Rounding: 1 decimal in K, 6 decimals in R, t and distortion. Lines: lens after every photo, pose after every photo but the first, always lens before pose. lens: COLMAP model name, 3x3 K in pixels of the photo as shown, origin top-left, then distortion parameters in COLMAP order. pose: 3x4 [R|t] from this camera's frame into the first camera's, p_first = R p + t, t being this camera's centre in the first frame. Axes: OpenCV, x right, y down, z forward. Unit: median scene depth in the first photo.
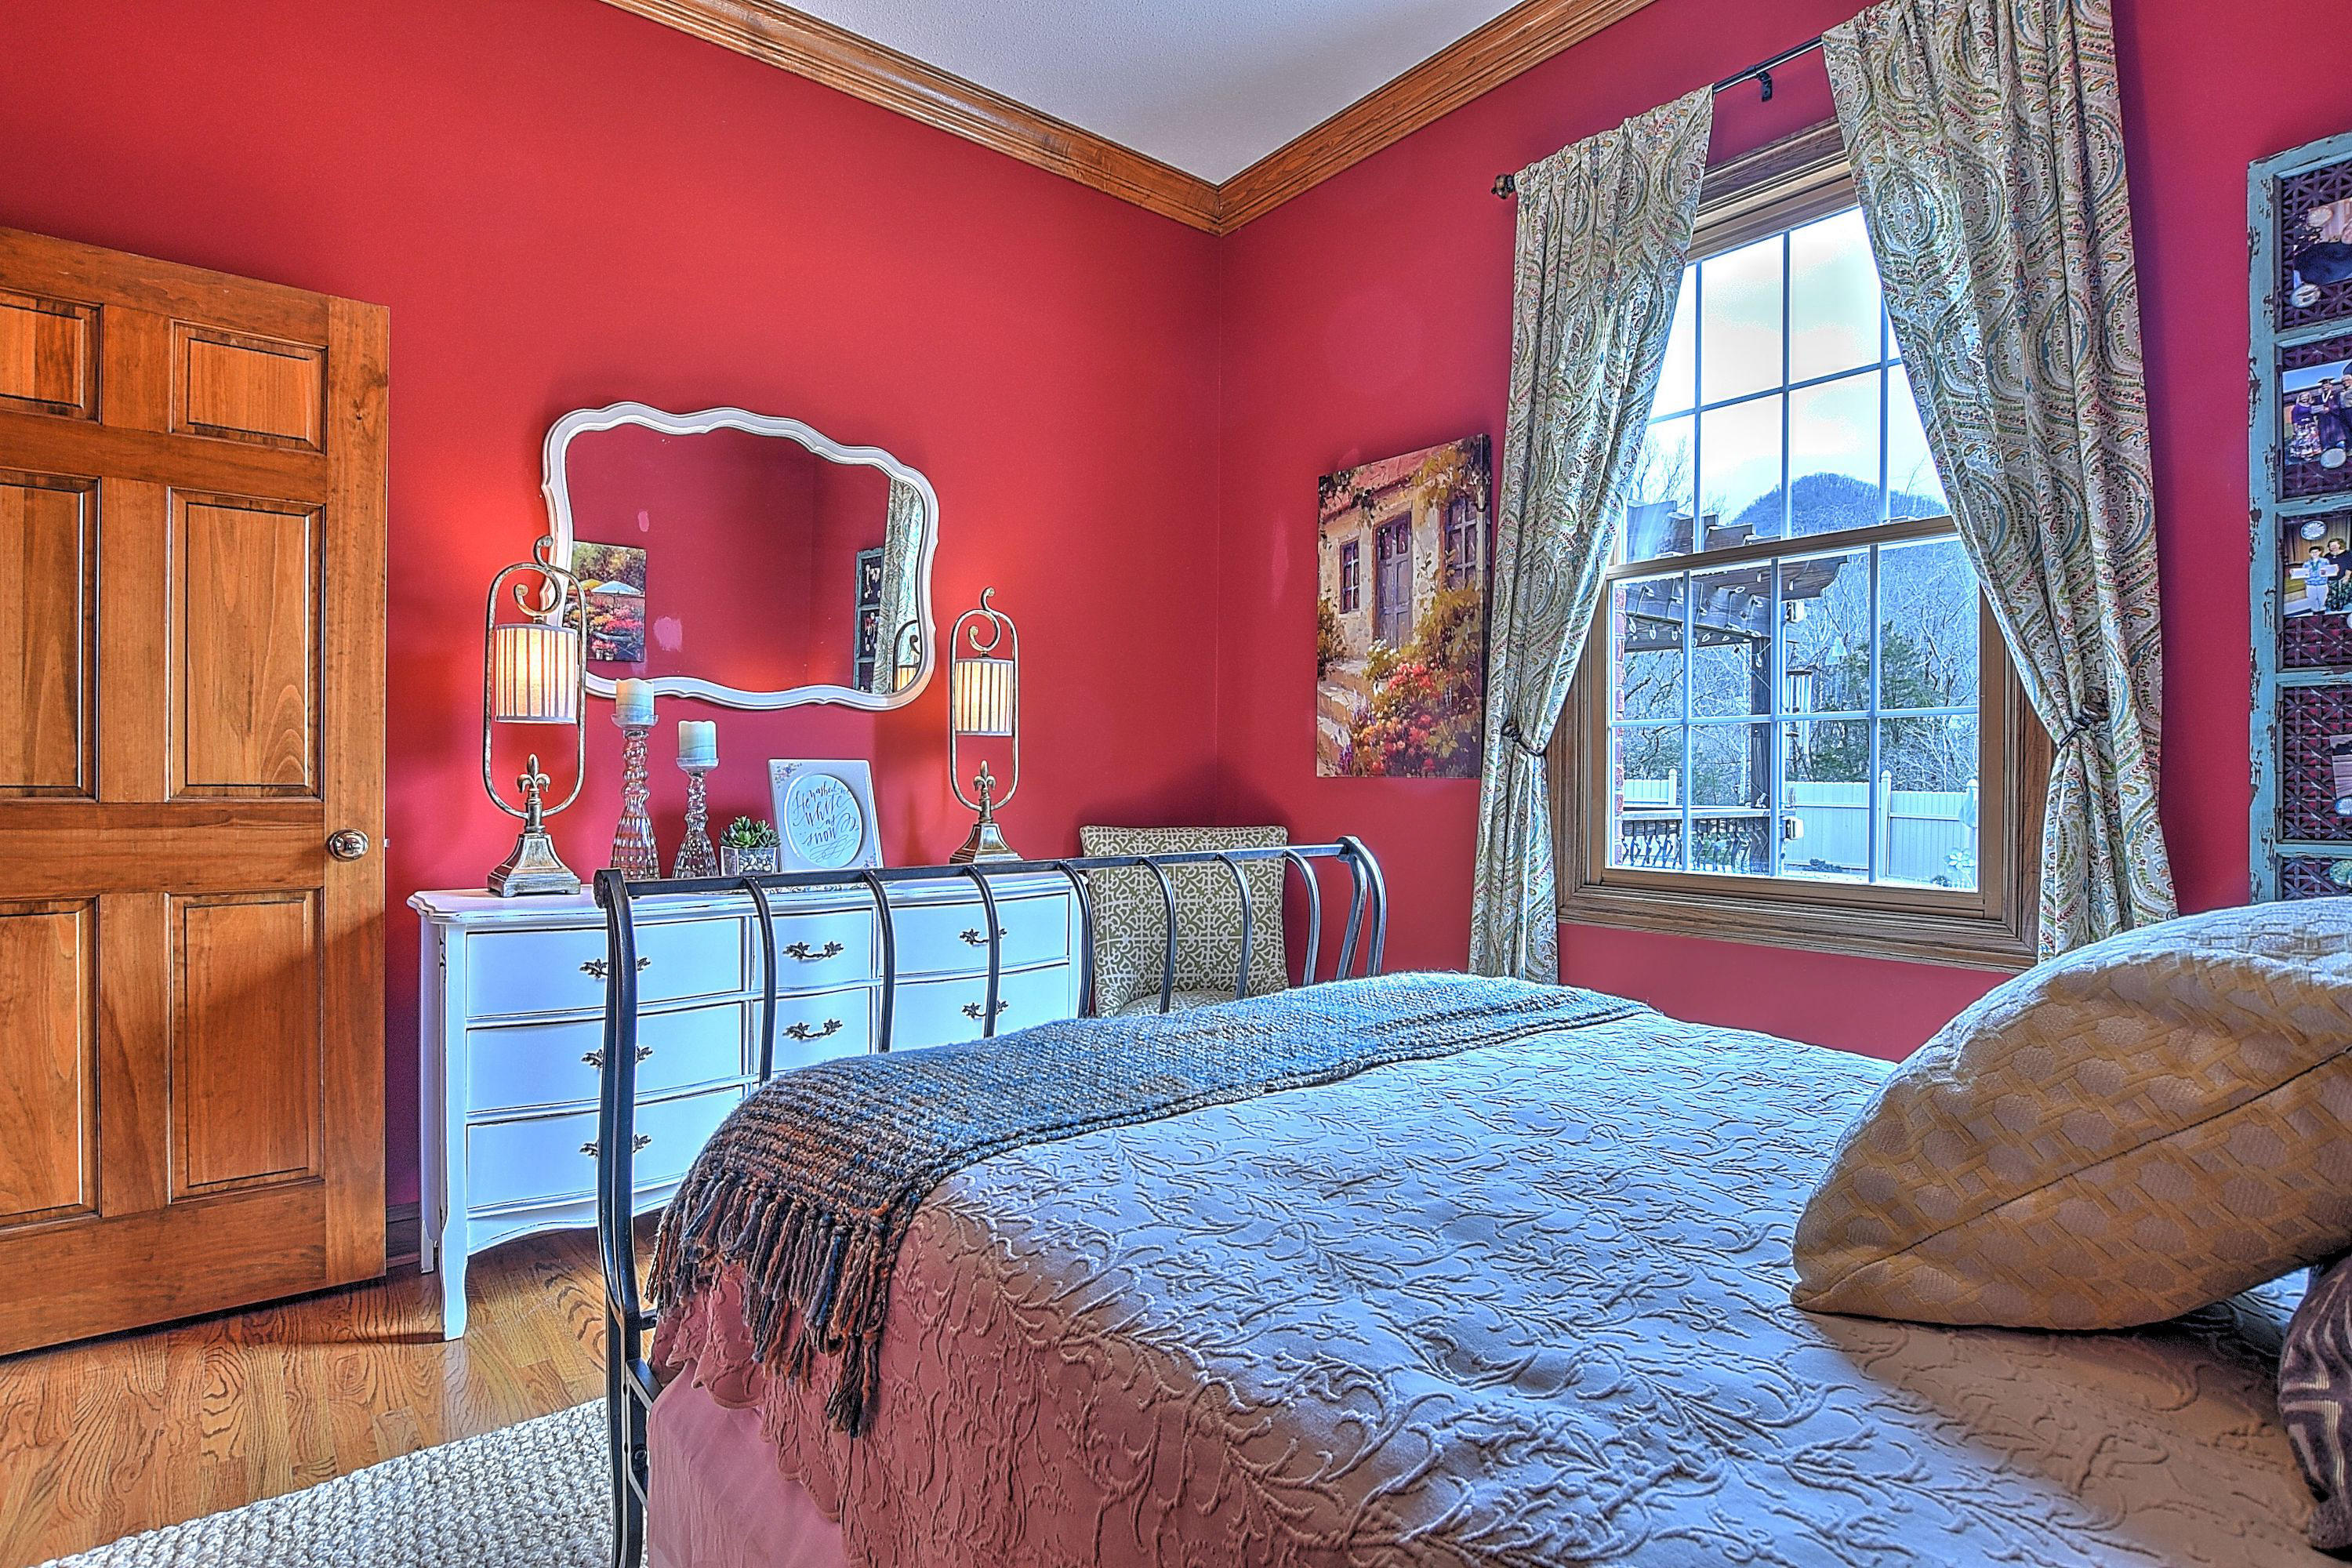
lens RADIAL K [[1177.2, 0, 1166.1], [0, 1177.2, 785.0], [0, 0, 1]] dist [-0.031195, 0.006189]
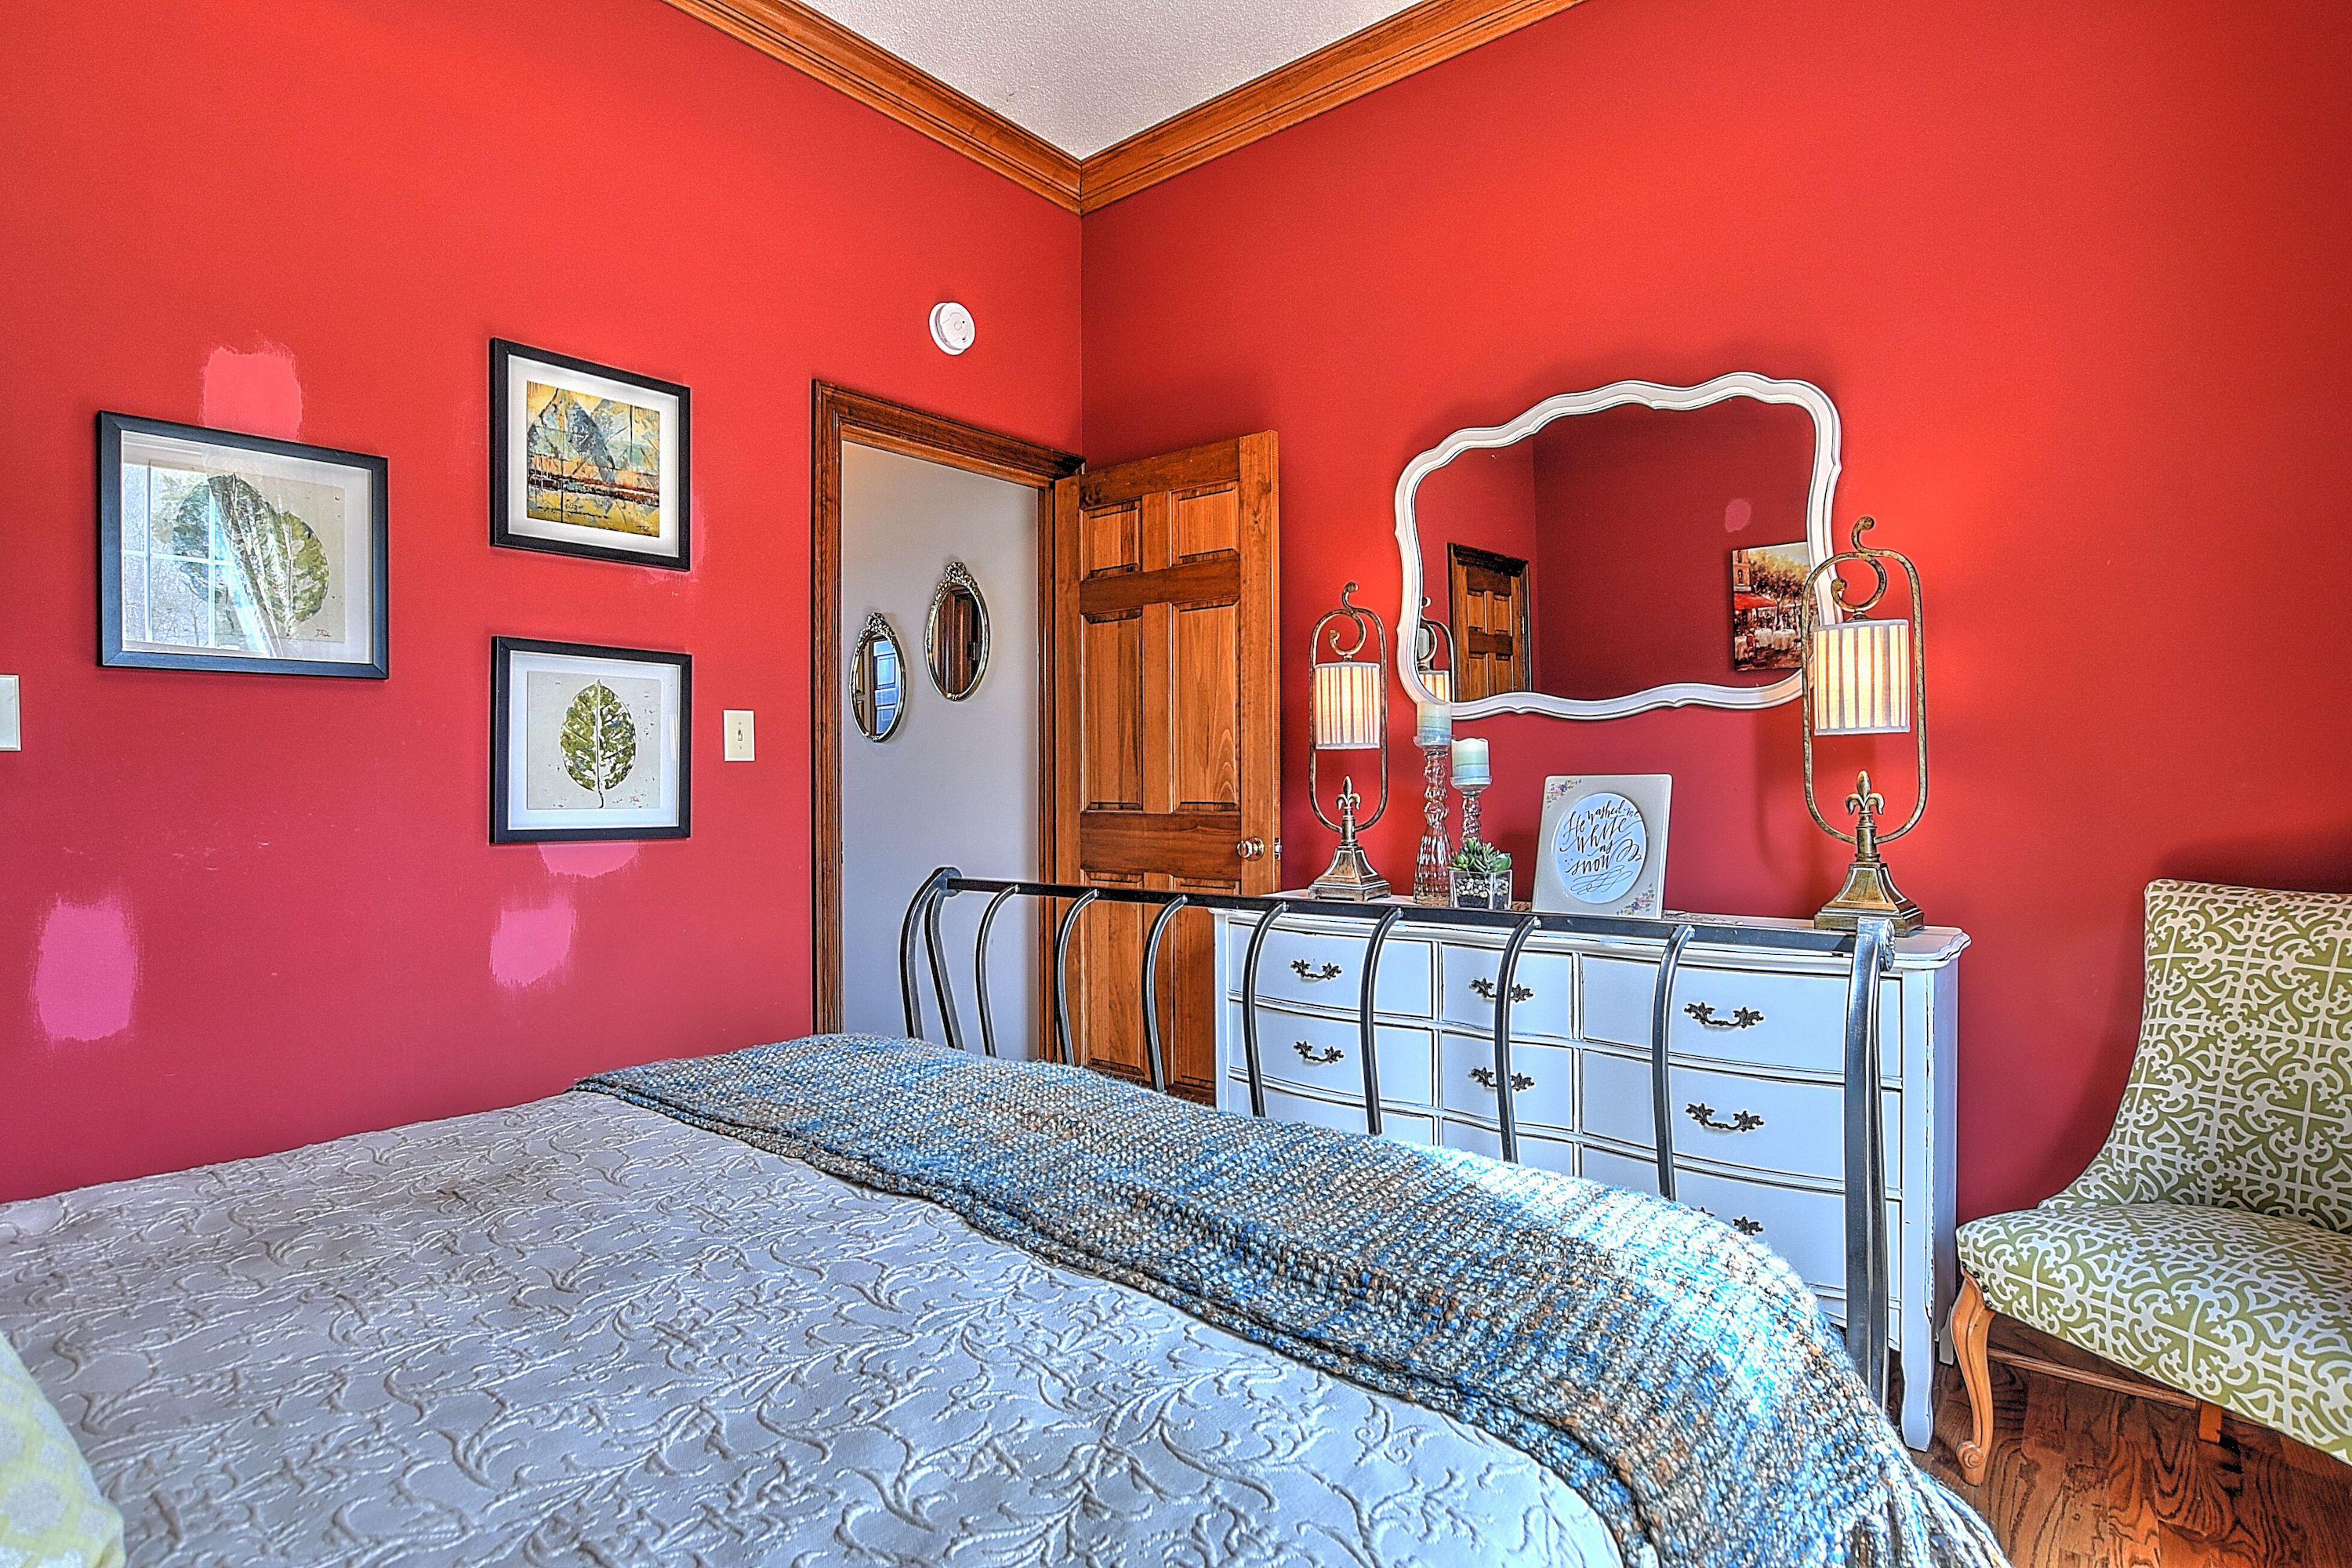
lens RADIAL K [[1177.2, 0, 1166.9], [0, 1177.2, 787.1], [0, 0, 1]] dist [-0.031195, 0.006189]
pose [[0.199936, -0.010143, -0.979757, 0.221025], [-0.004748, 0.999925, -0.011320, -0.000942], [0.979798, 0.006915, 0.199873, 0.242858]]
